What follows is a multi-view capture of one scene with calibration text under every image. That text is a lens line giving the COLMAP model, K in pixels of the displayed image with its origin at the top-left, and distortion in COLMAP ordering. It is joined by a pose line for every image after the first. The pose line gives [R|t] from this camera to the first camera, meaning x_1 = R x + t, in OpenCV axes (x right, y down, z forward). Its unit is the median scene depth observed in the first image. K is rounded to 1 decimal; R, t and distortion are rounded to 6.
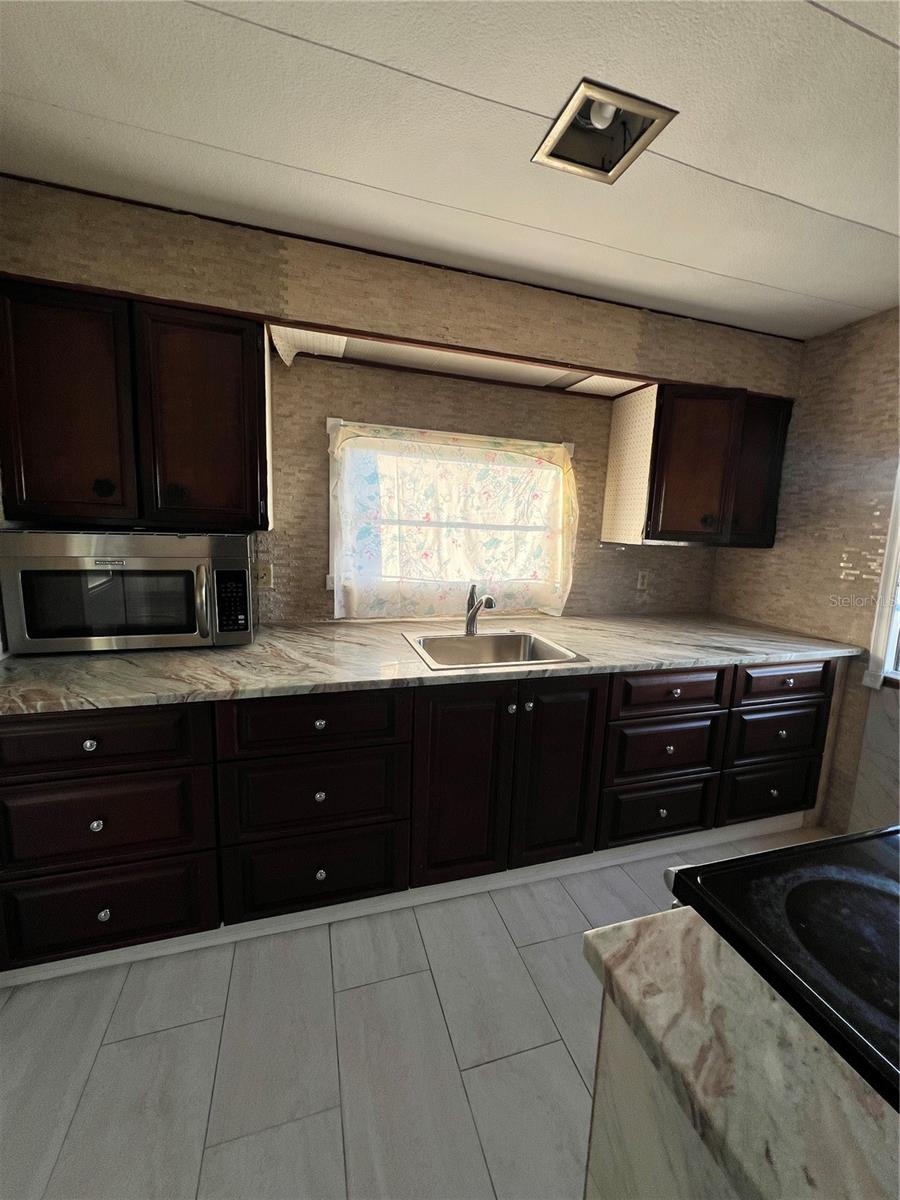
lens RADIAL K [[479.8, 0, 451.4], [0, 479.8, 594.0], [0, 0, 1]] dist [-0.006146, 0.000724]
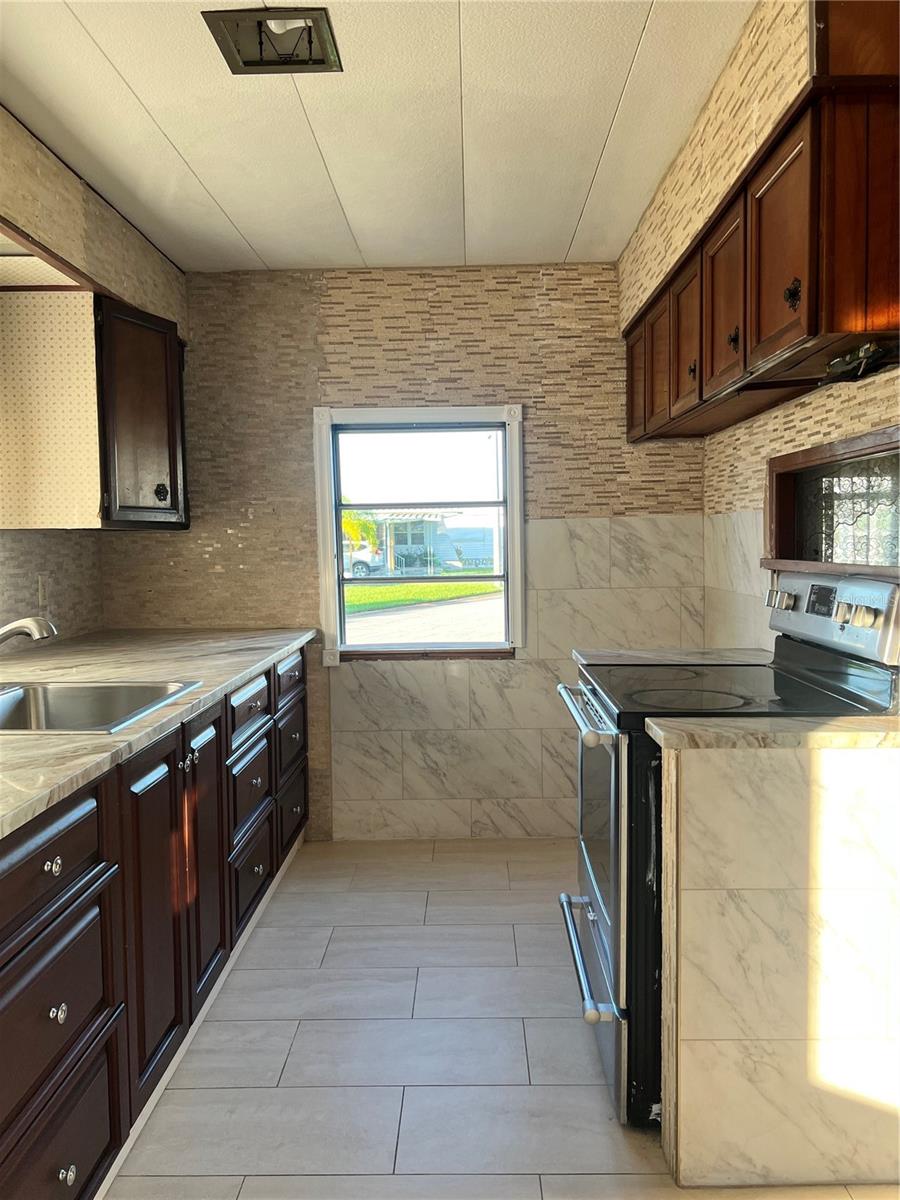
lens RADIAL K [[900.6, 0, 452.2], [0, 900.6, 599.0], [0, 0, 1]] dist [0.028437, -0.010080]
pose [[0.306752, -0.103948, 0.946096, -0.676058], [0.159617, 0.985559, 0.056531, 0.000081], [-0.938310, 0.133672, 0.318914, 0.173090]]
